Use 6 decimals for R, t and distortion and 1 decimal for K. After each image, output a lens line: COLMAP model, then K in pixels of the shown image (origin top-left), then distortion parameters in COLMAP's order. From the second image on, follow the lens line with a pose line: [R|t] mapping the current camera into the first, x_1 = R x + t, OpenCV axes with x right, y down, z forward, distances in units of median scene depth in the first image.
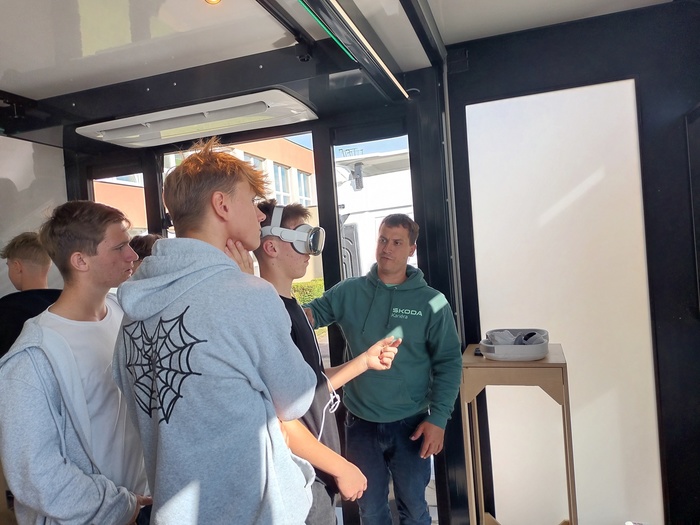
lens RADIAL K [[523.3, 0, 350.0], [0, 523.3, 262.5], [0, 0, 1]] dist [0.050354, -0.055811]
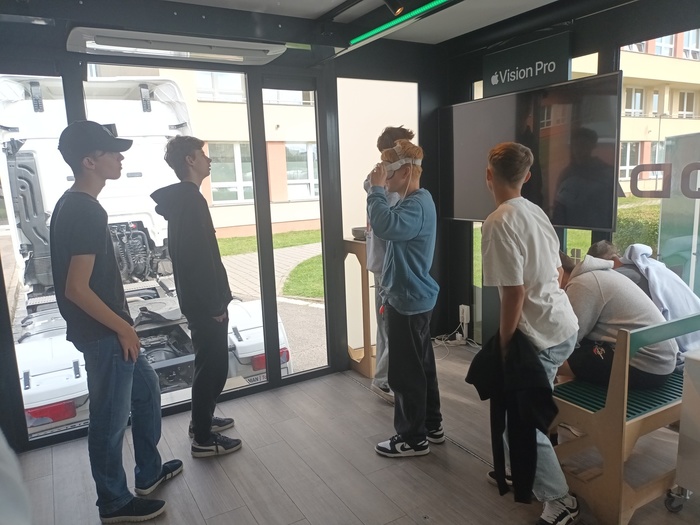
lens RADIAL K [[523.3, 0, 350.0], [0, 523.3, 262.5], [0, 0, 1]] dist [0.050354, -0.055811]
pose [[0.666648, -0.074753, 0.741615, -0.895860], [0.002120, 0.995144, 0.098403, 0.080944], [-0.745370, -0.064028, 0.663569, -0.062128]]
